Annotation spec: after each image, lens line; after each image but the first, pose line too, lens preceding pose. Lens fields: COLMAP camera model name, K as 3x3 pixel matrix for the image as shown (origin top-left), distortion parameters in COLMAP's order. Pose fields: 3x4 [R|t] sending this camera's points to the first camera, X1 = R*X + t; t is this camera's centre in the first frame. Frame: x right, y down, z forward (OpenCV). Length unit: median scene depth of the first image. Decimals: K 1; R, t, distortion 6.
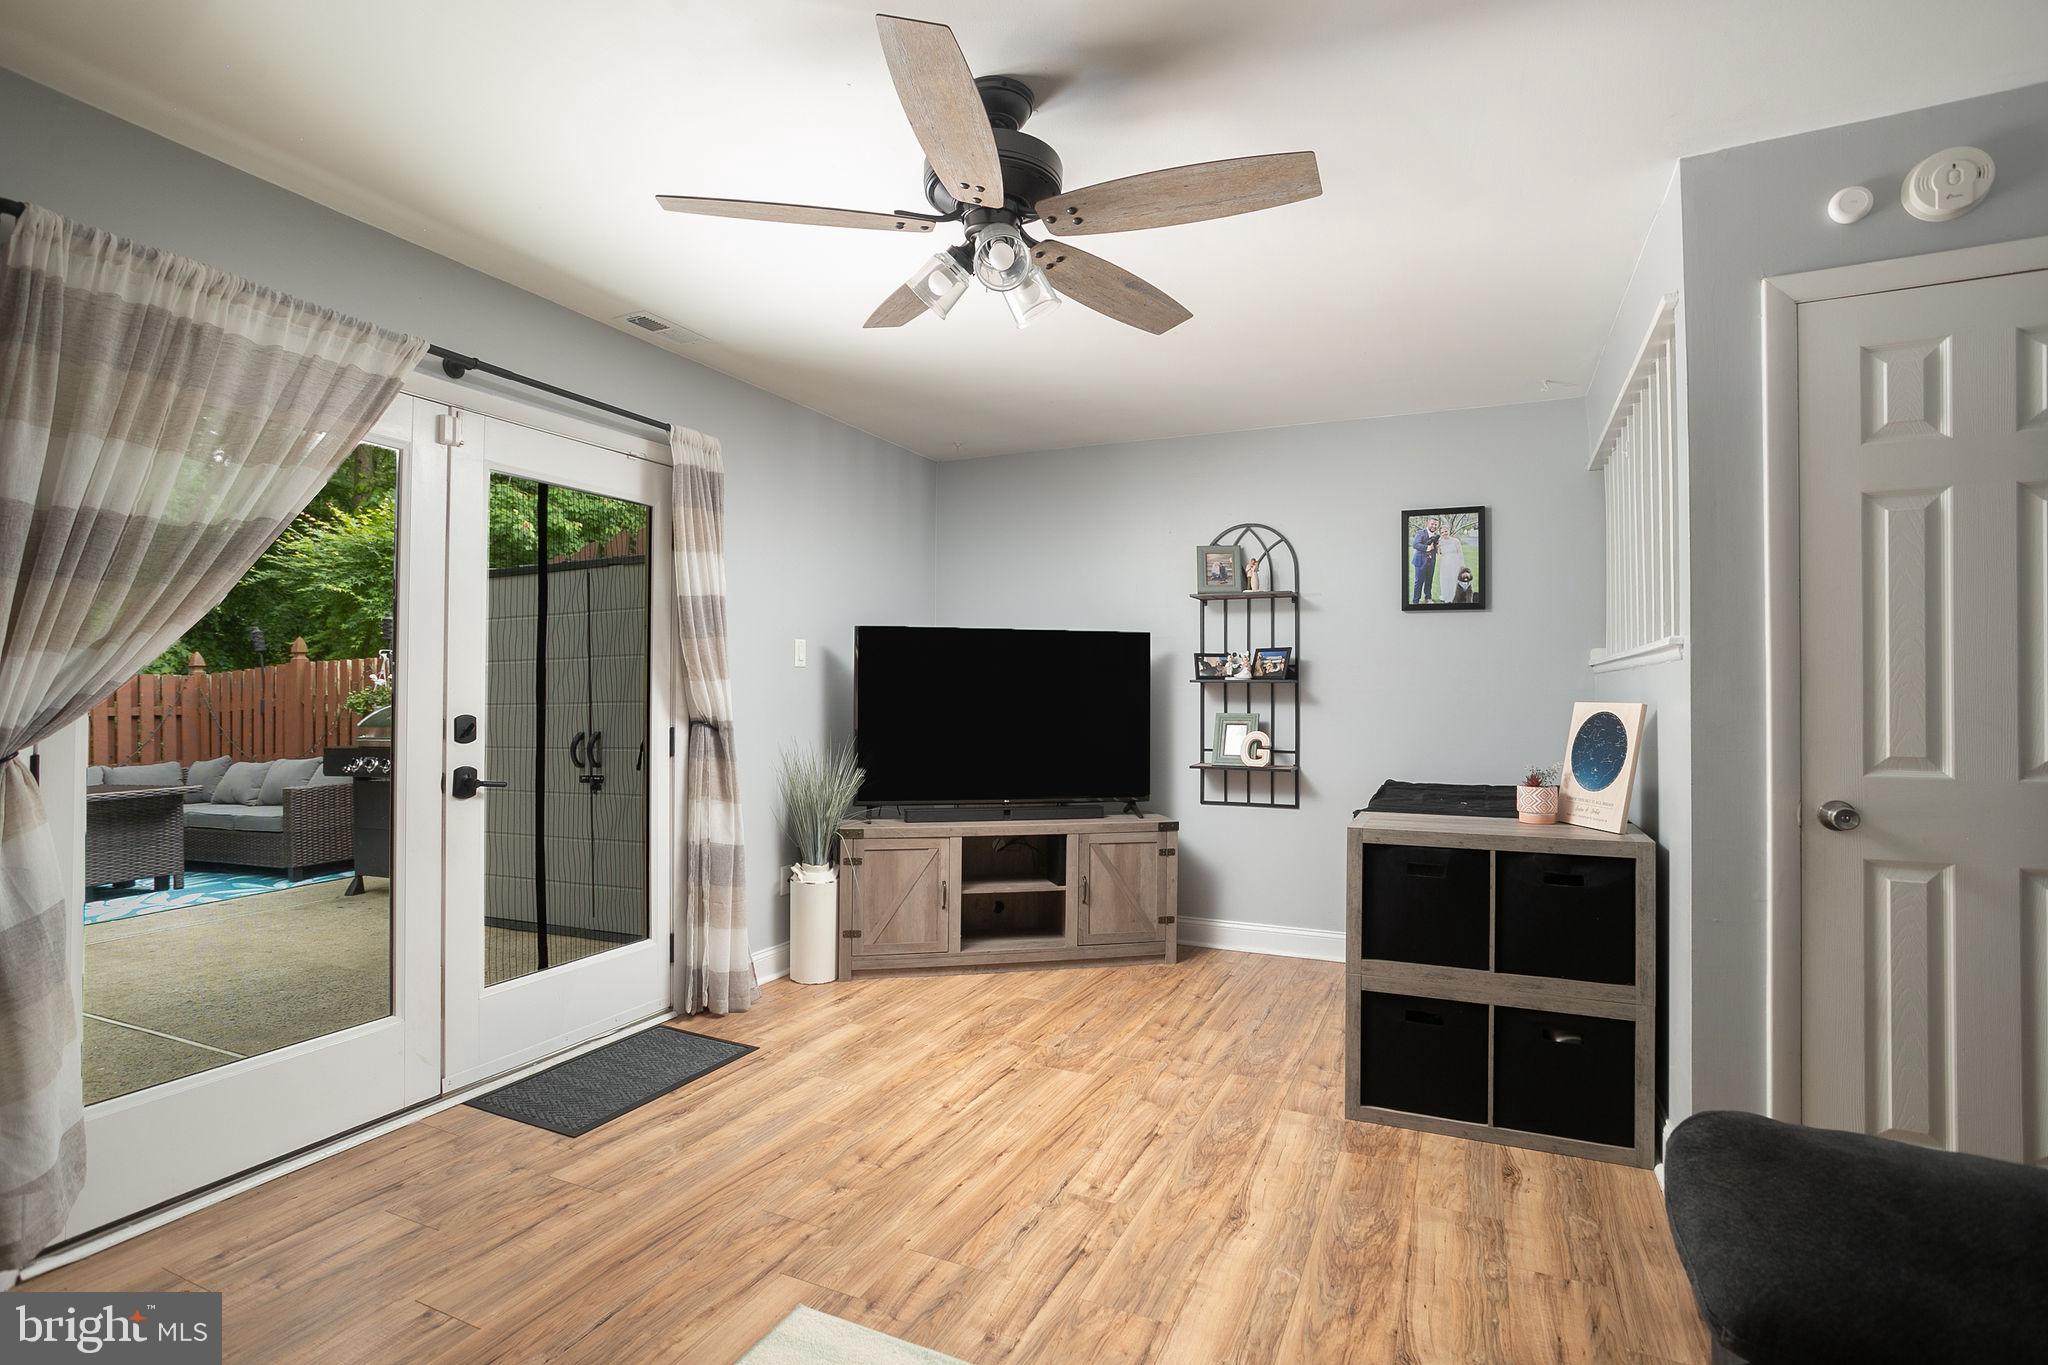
lens RADIAL K [[996.6, 0, 1030.6], [0, 996.6, 694.3], [0, 0, 1]] dist [-0.059162, 0.033451]
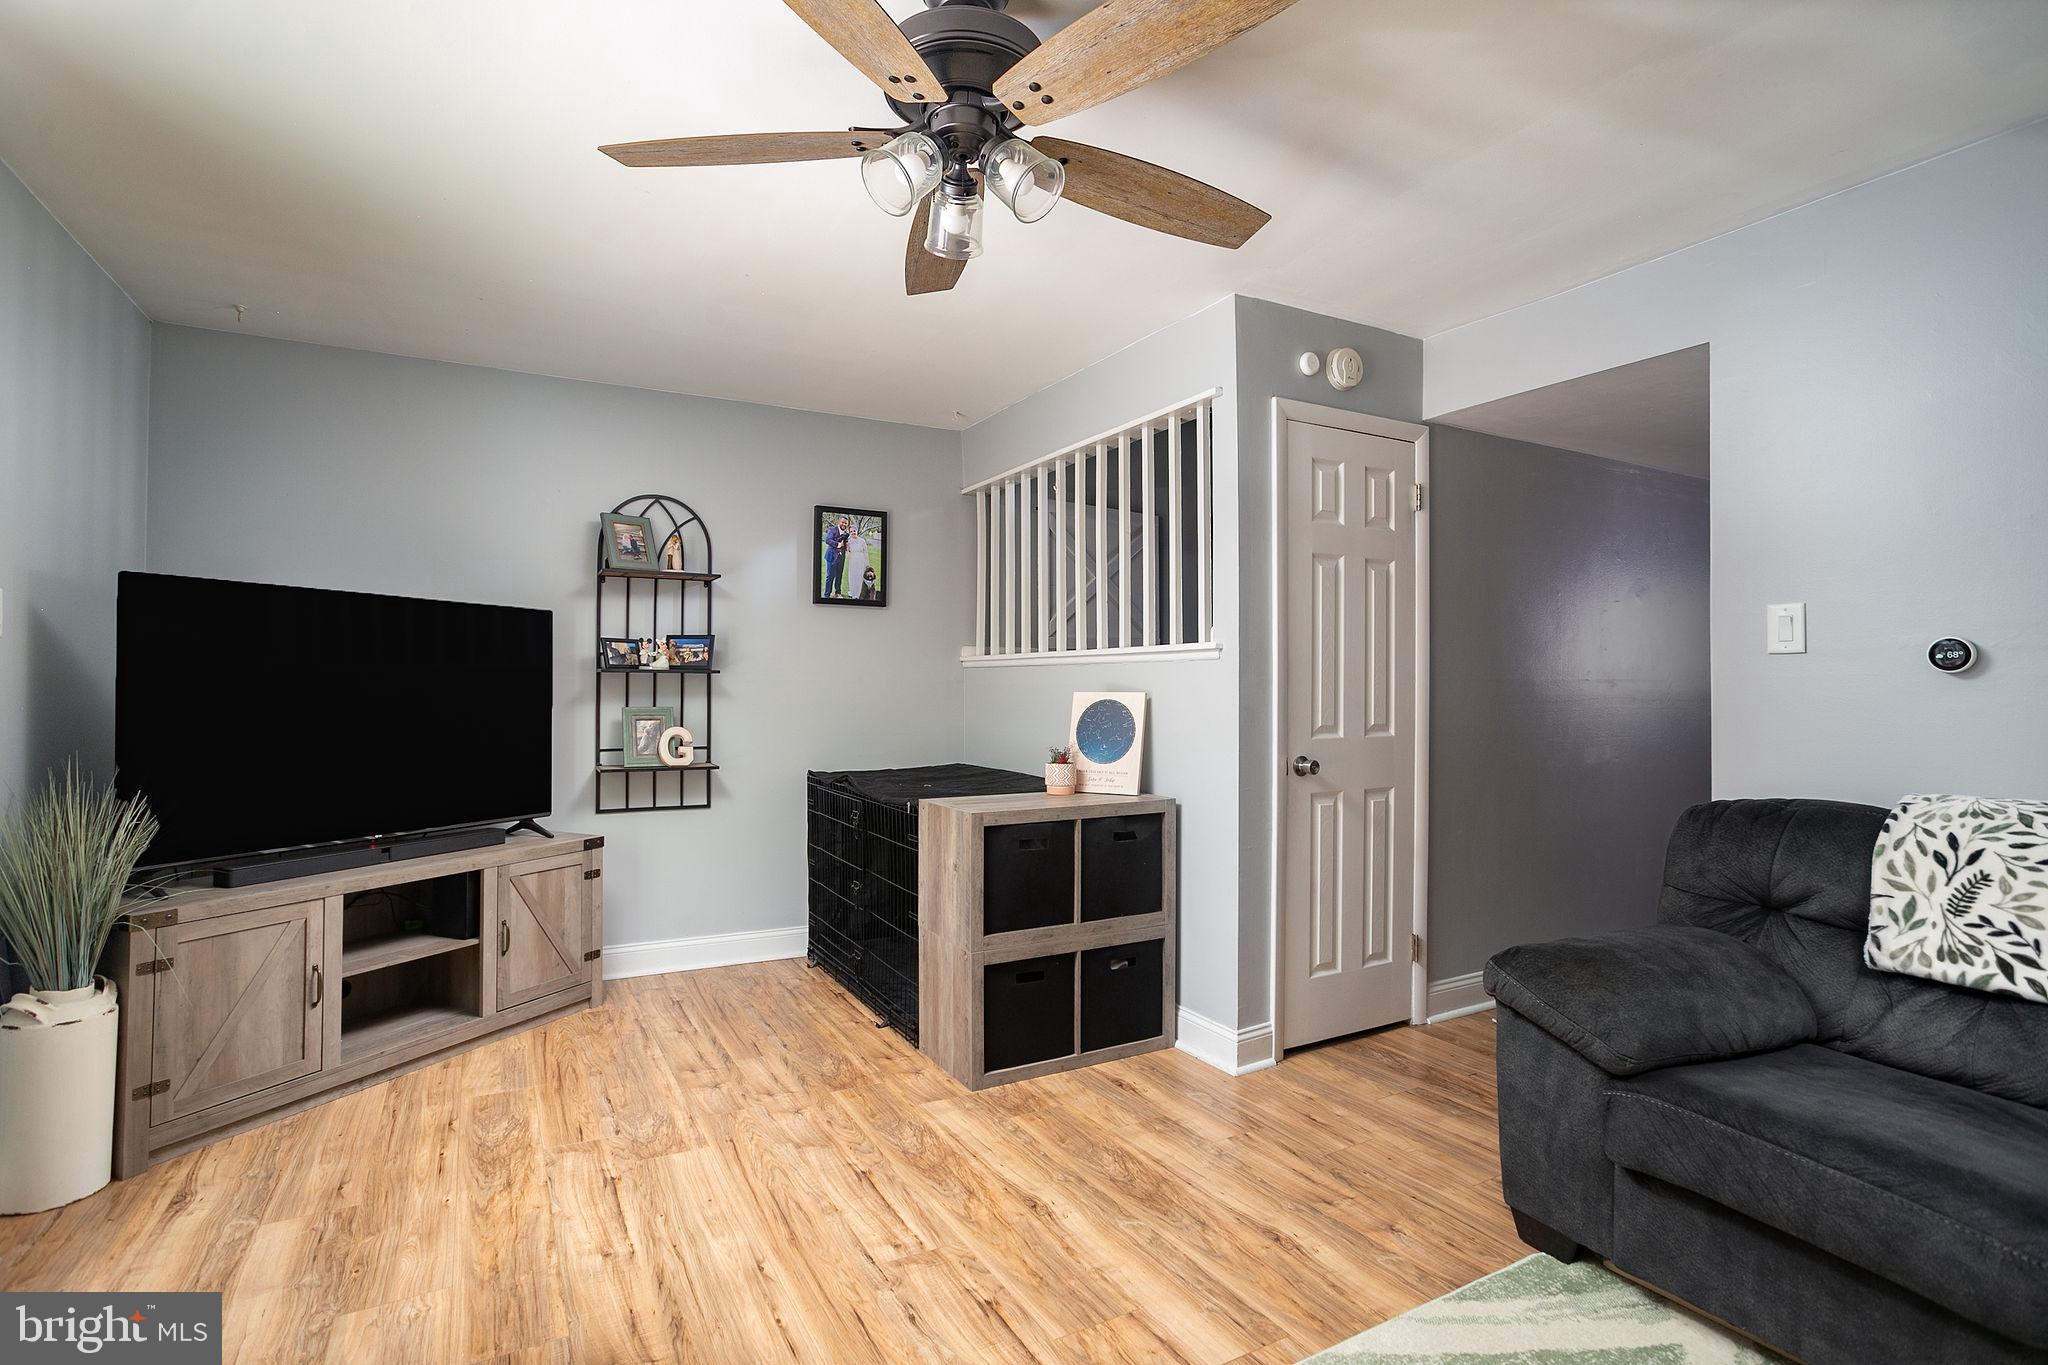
lens RADIAL K [[996.6, 0, 1030.6], [0, 996.6, 694.3], [0, 0, 1]] dist [-0.059162, 0.033451]
pose [[0.582962, -0.007605, 0.812464, -0.343585], [0.000220, 0.999958, 0.009201, -0.000419], [-0.812499, -0.005185, 0.582939, 0.234931]]
